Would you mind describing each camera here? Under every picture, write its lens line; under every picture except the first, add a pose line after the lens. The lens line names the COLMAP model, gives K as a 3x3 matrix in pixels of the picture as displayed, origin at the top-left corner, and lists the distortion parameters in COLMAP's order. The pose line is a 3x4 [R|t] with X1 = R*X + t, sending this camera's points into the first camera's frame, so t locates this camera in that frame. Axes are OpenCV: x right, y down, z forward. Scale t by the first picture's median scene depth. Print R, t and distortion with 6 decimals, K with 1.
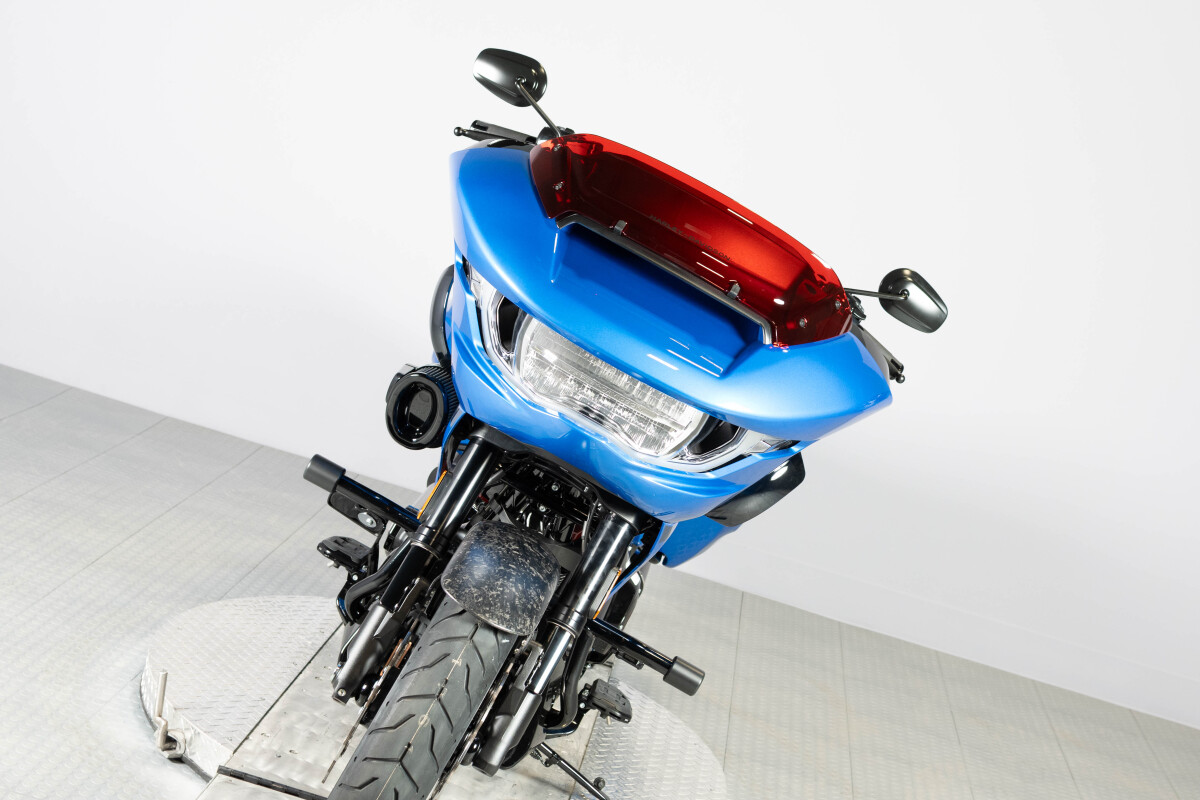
lens RADIAL K [[1829.6, 0, 600.0], [0, 1829.6, 400.0], [0, 0, 1]] dist [0.006119, 0.033702]
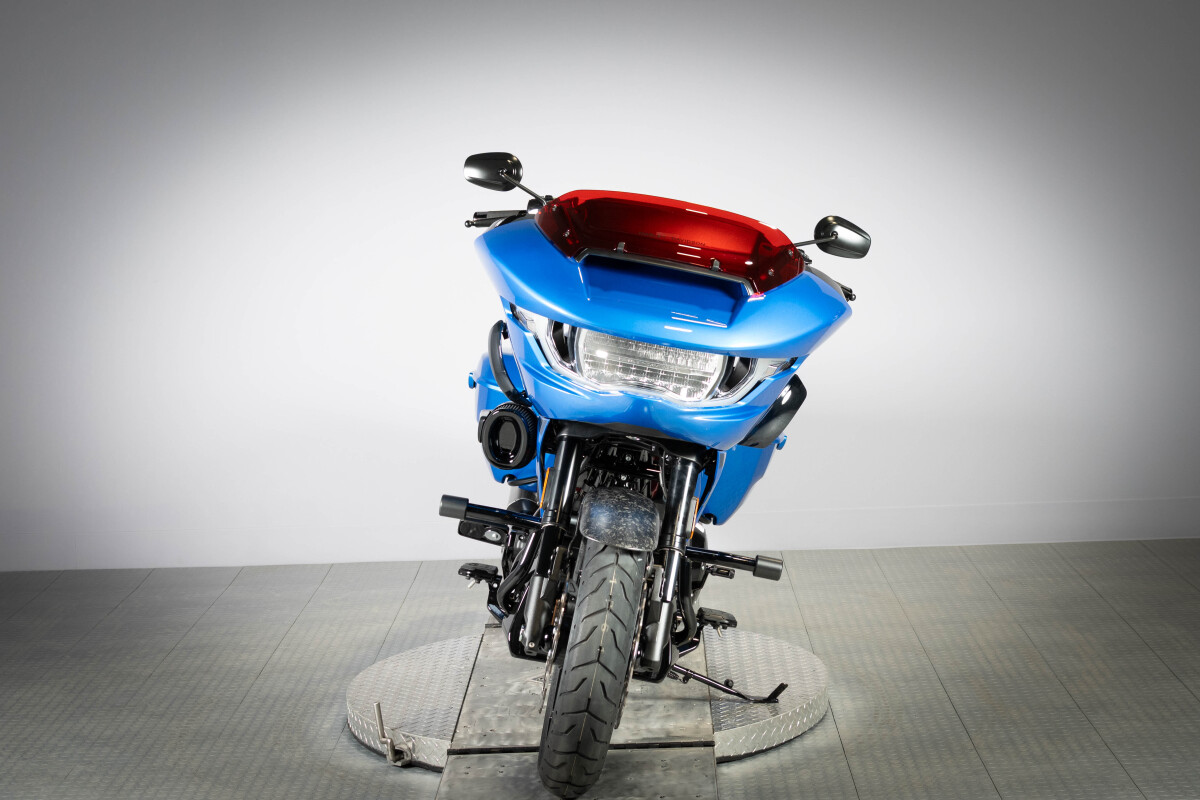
lens RADIAL K [[1829.6, 0, 600.0], [0, 1829.6, 400.0], [0, 0, 1]] dist [0.006119, 0.033702]
pose [[0.948352, -0.316203, 0.025393, -0.069392], [0.316924, 0.947886, -0.032741, 0.048981], [-0.013717, 0.039098, 0.999141, -0.328278]]
